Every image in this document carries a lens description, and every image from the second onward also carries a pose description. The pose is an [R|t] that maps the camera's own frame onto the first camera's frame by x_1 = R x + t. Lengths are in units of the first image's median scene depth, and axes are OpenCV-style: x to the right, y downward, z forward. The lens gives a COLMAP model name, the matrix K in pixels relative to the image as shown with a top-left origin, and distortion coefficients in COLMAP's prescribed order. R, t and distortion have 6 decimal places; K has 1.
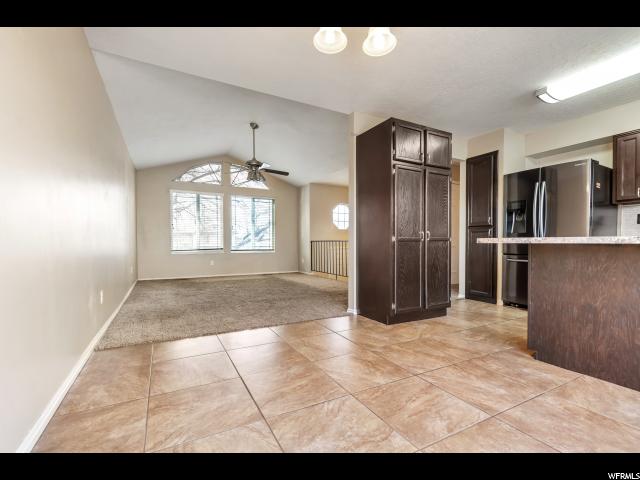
lens RADIAL K [[287.2, 0, 320.1], [0, 287.2, 244.1], [0, 0, 1]] dist [0.003240, -0.000159]
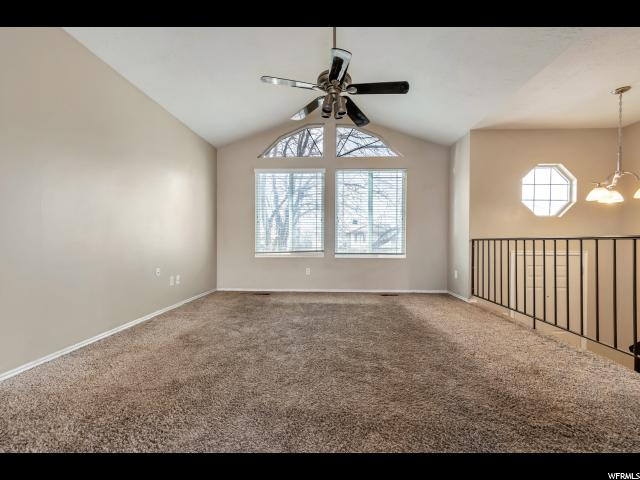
lens RADIAL K [[287.2, 0, 322.8], [0, 287.2, 241.9], [0, 0, 1]] dist [0.003240, -0.000159]
pose [[0.855178, 0.003136, -0.518325, 0.008482], [-0.007491, 0.999952, -0.006311, -0.001009], [0.518280, 0.009280, 0.855161, 0.409800]]
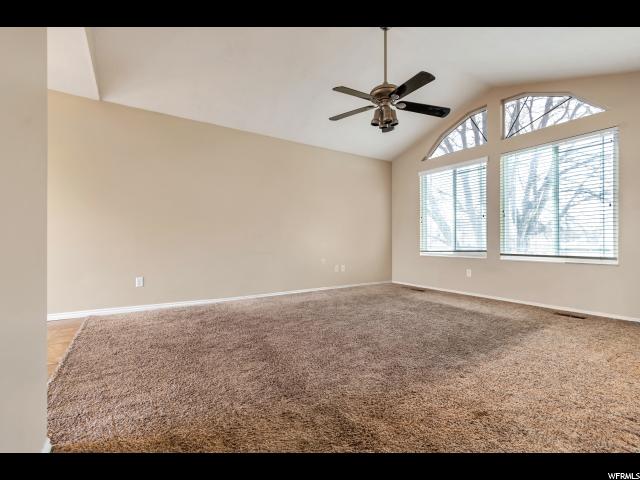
lens RADIAL K [[287.2, 0, 318.4], [0, 287.2, 241.7], [0, 0, 1]] dist [0.003240, -0.000159]
pose [[0.079906, 0.000542, -0.996802, 0.210985], [-0.011081, 0.999939, -0.000344, 0.000877], [0.996741, 0.011073, 0.079907, 0.590537]]
